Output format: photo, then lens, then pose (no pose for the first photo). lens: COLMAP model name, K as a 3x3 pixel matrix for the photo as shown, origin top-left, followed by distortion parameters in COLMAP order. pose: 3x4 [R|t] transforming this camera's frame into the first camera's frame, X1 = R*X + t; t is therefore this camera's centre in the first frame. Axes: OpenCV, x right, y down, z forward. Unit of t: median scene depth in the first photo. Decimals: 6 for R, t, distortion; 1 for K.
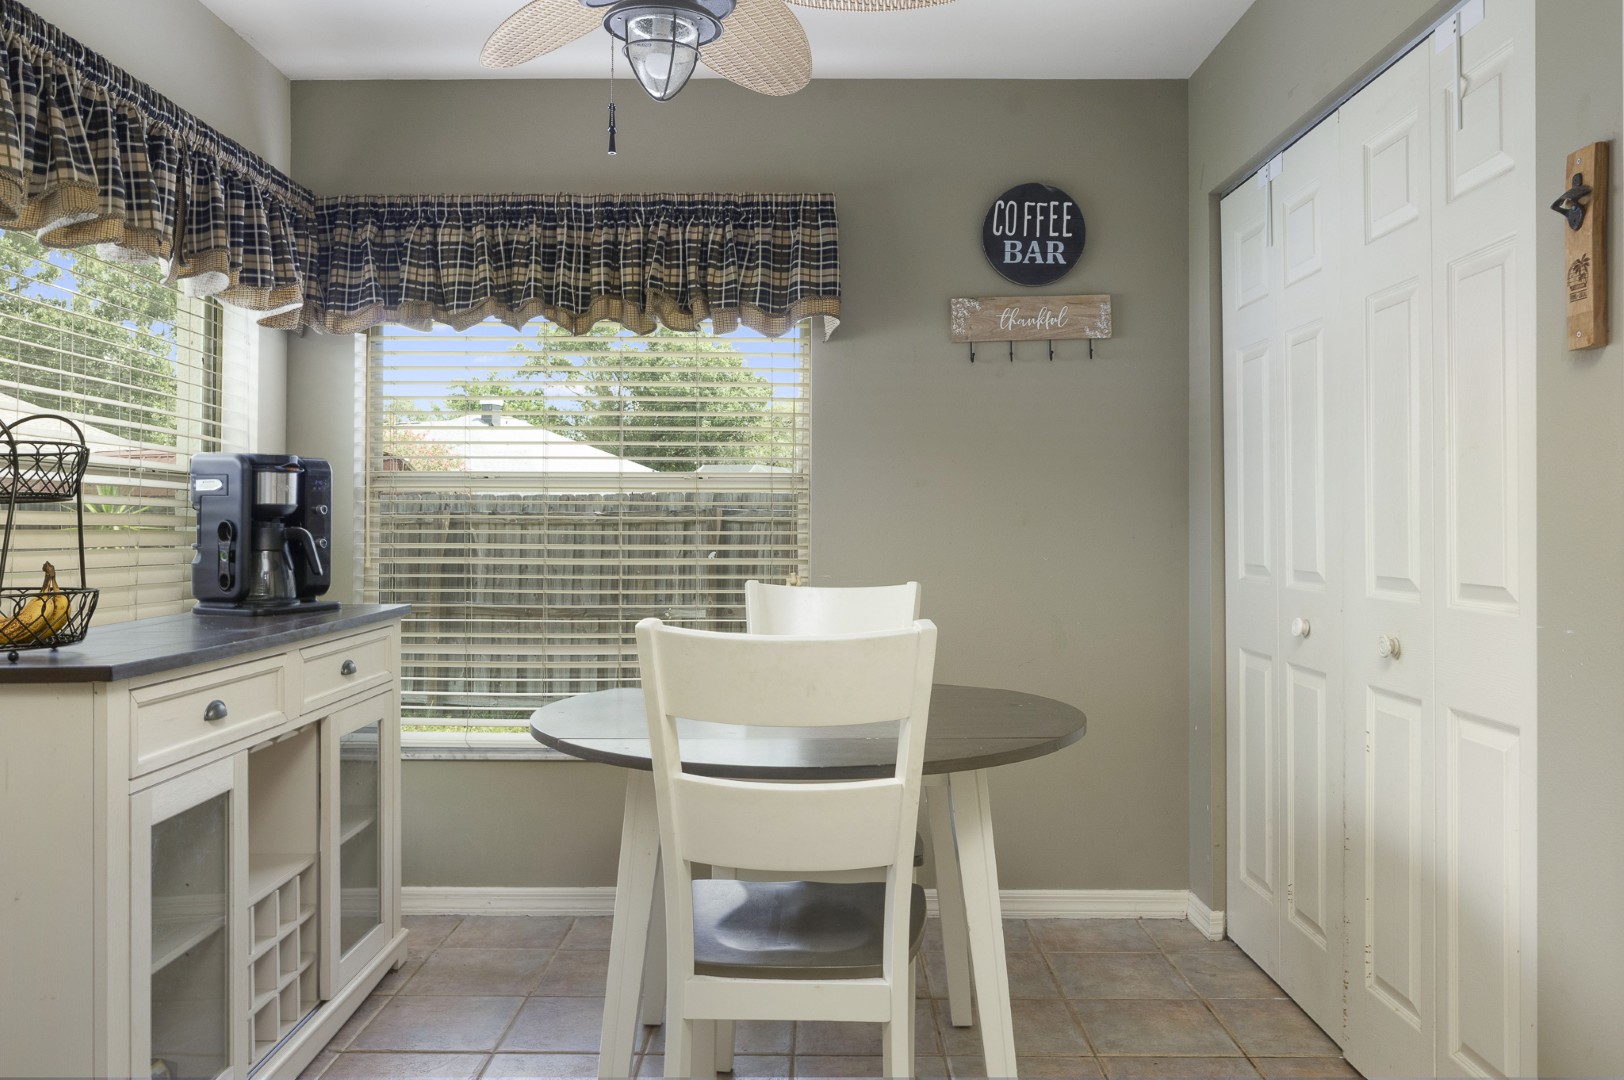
lens RADIAL K [[1251.1, 0, 814.1], [0, 1251.1, 532.6], [0, 0, 1]] dist [0.002736, 0.002930]
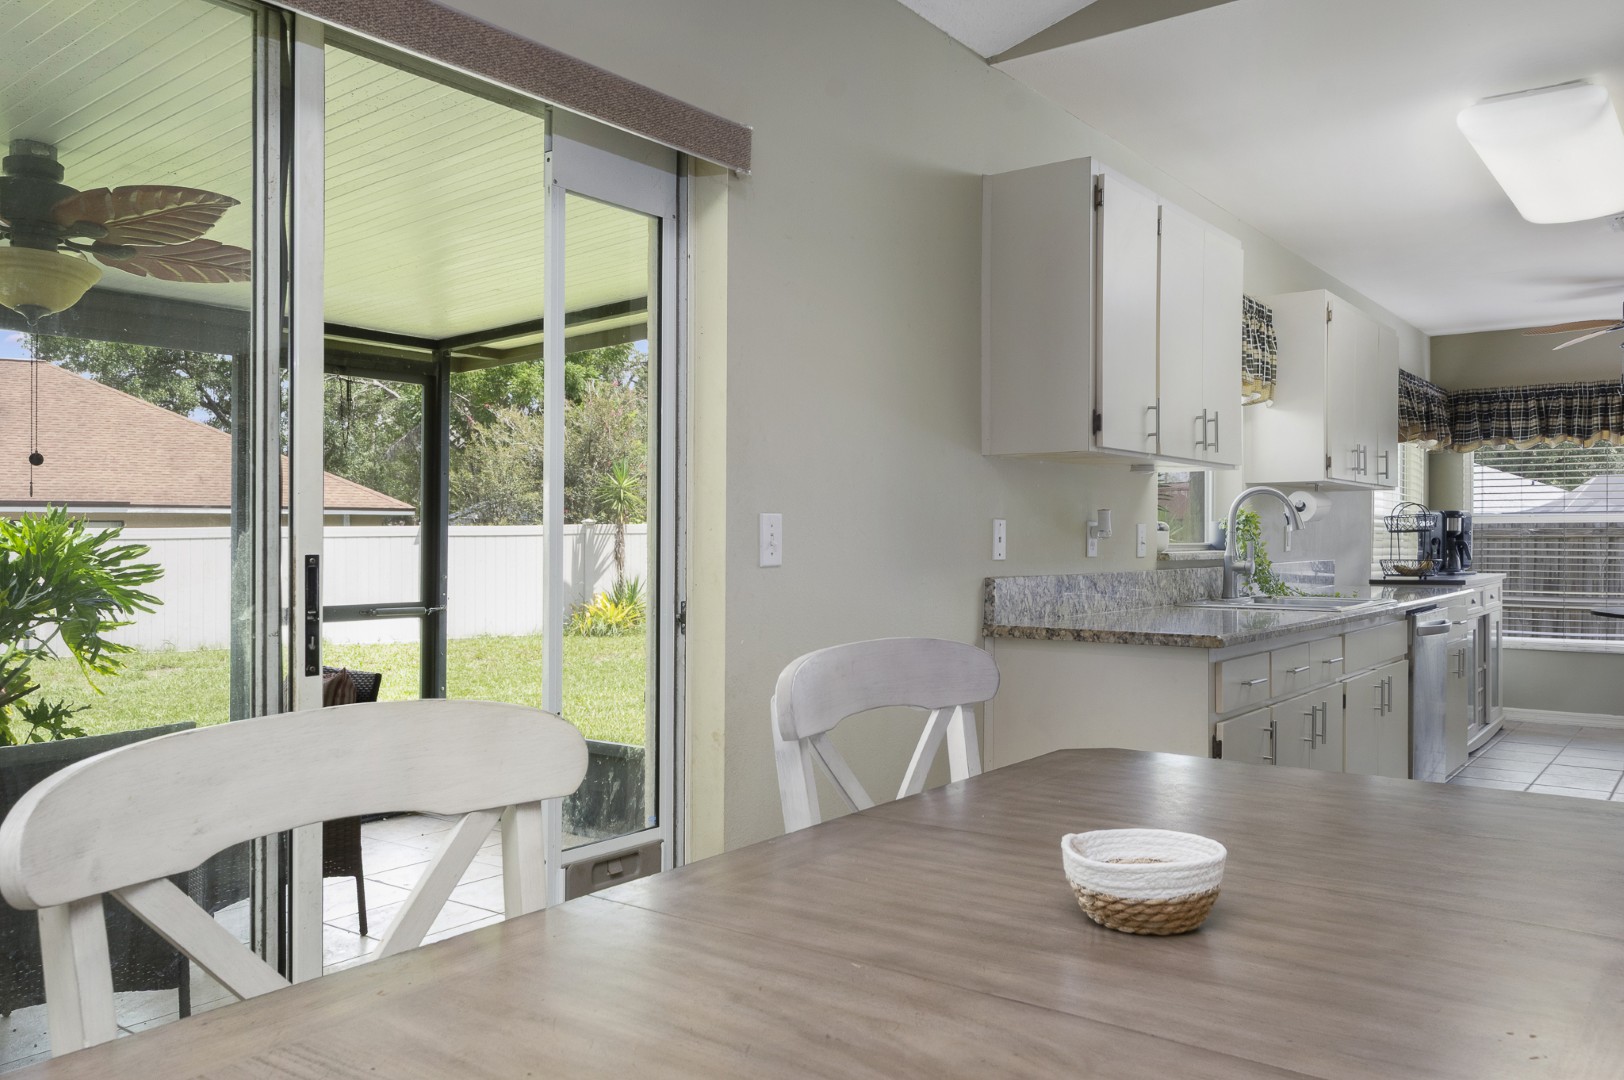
lens RADIAL K [[1251.1, 0, 820.8], [0, 1251.1, 539.5], [0, 0, 1]] dist [0.002736, 0.002930]
pose [[0.806942, 0.003021, -0.590623, 0.019514], [-0.003421, 0.999994, 0.000441, -0.001654], [0.590621, 0.001664, 0.806948, -1.461251]]
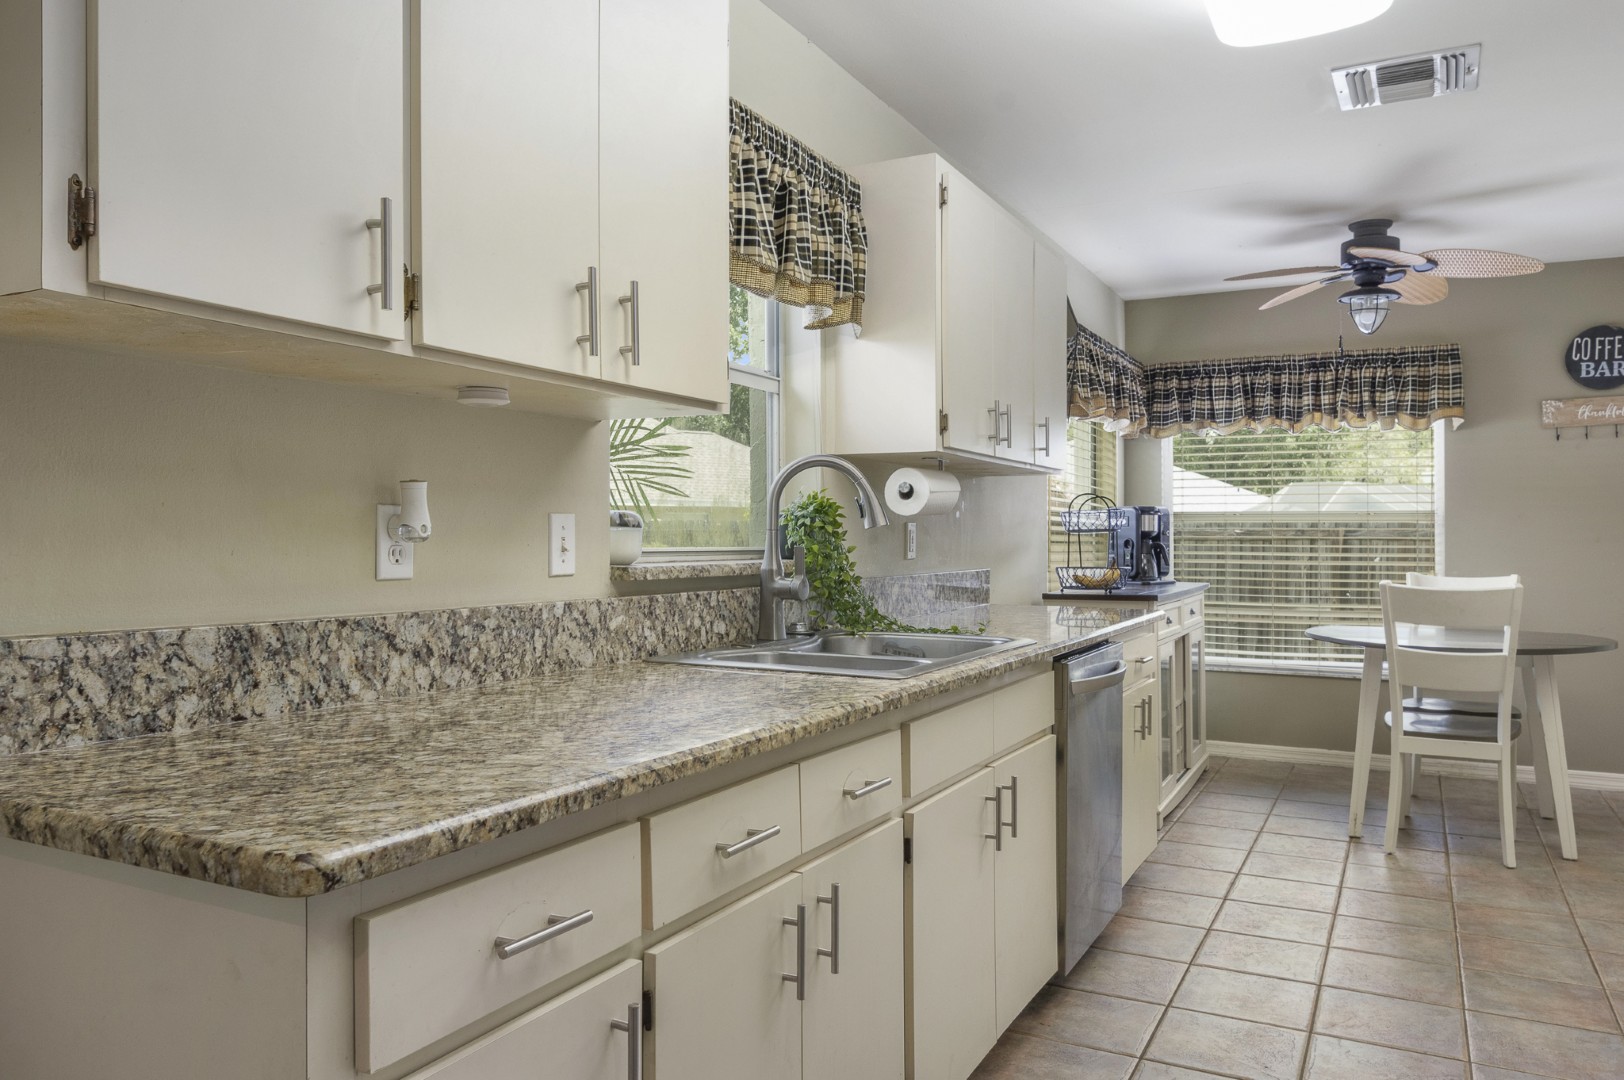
lens RADIAL K [[1161.7, 0, 802.0], [0, 1161.7, 520.1], [0, 0, 1]] dist [-0.022127, 0.008510]
pose [[0.889080, -0.002434, -0.457746, -0.059627], [-0.005938, 0.999840, -0.016850, -0.004747], [0.457714, 0.017699, 0.888923, -0.768598]]
